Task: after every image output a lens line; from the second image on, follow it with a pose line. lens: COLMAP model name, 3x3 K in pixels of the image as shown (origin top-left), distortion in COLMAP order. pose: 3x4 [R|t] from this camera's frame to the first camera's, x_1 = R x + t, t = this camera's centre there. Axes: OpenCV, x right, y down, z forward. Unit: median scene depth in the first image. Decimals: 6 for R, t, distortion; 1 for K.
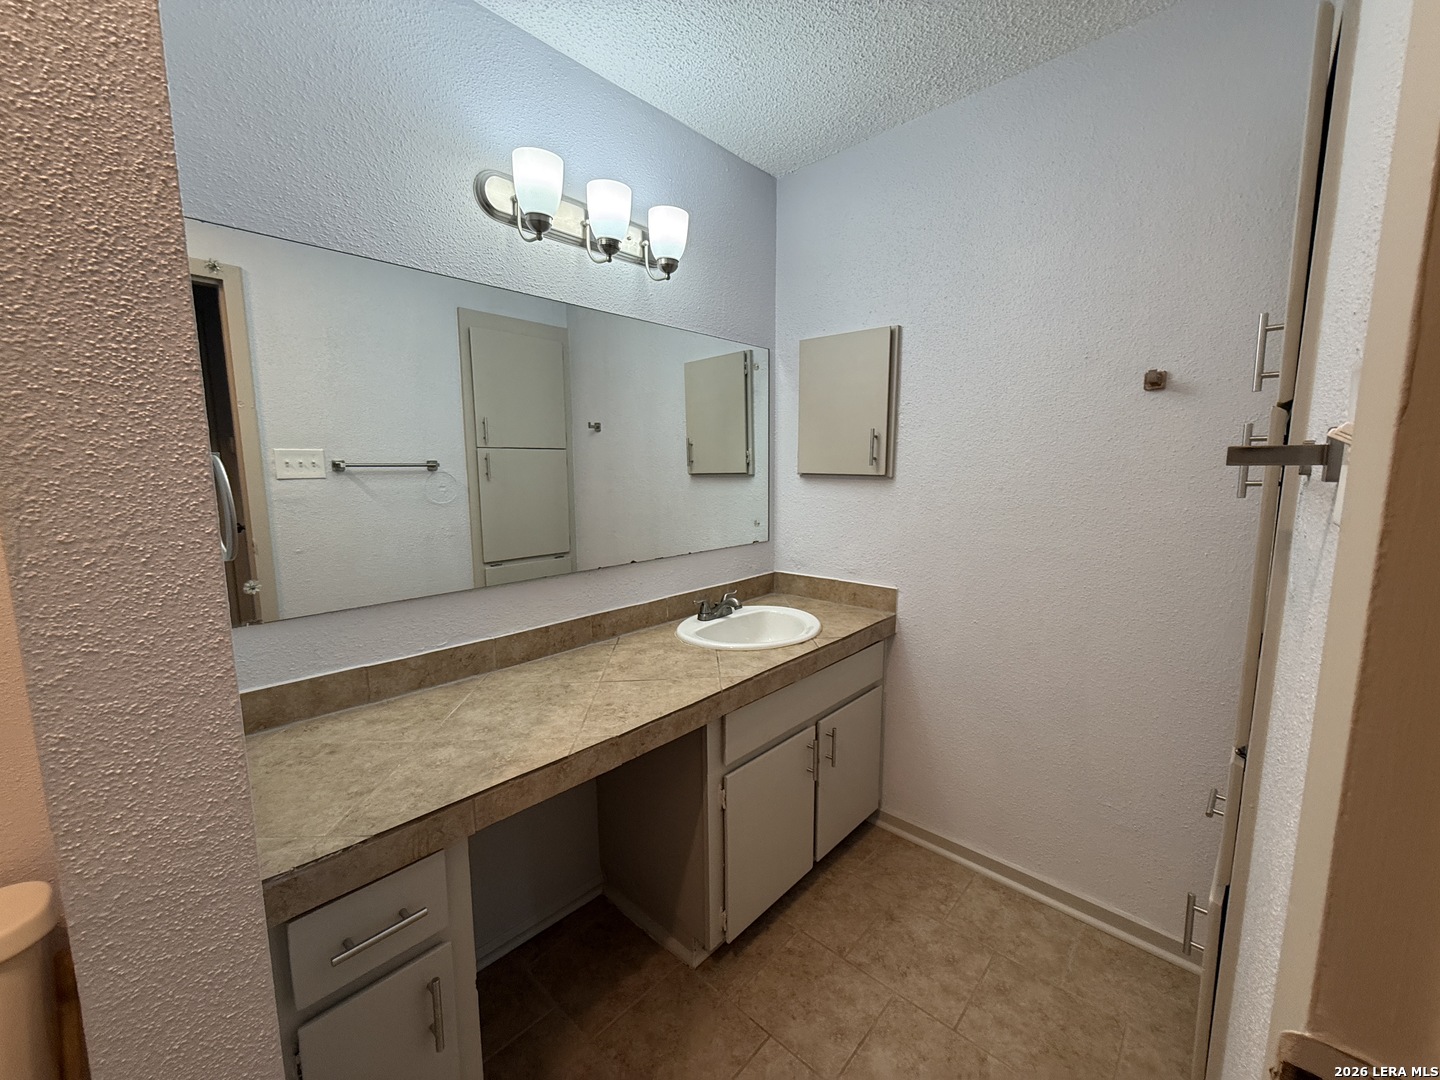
lens RADIAL K [[573.5, 0, 720.2], [0, 573.5, 538.9], [0, 0, 1]] dist [-0.000415, 0.000350]
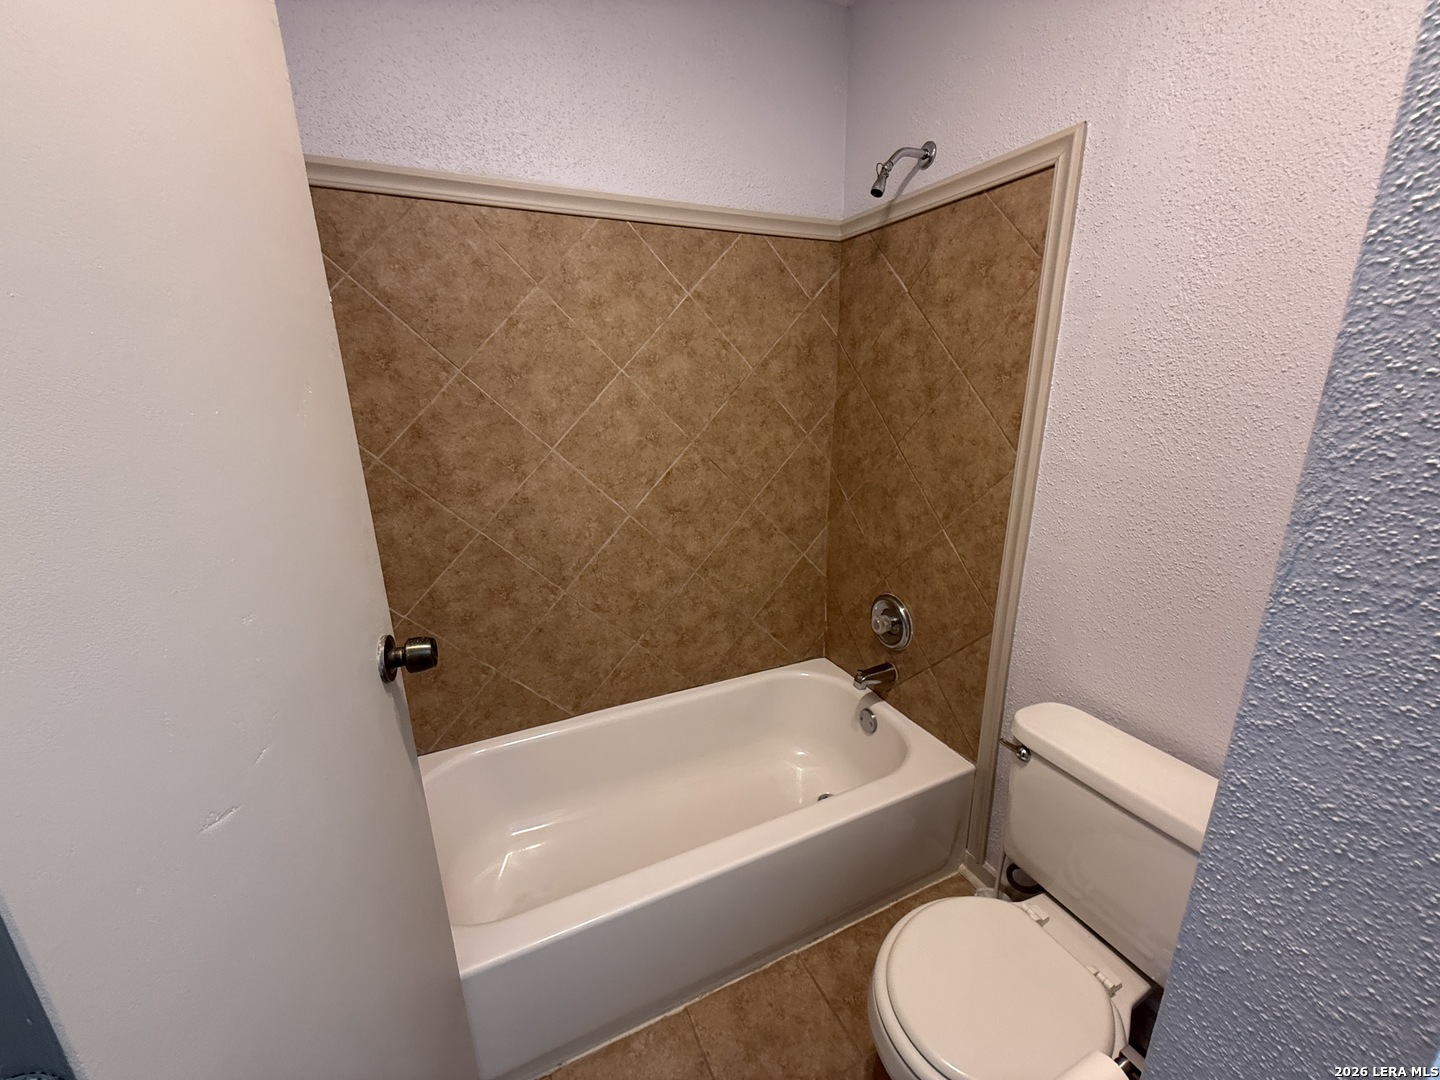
lens RADIAL K [[573.5, 0, 722.1], [0, 573.5, 543.3], [0, 0, 1]] dist [-0.000415, 0.000350]
pose [[-0.371997, 0.262761, -0.890266, -0.191302], [-0.107499, 0.940449, 0.322491, -0.192795], [0.921988, 0.215669, -0.321598, 0.494826]]
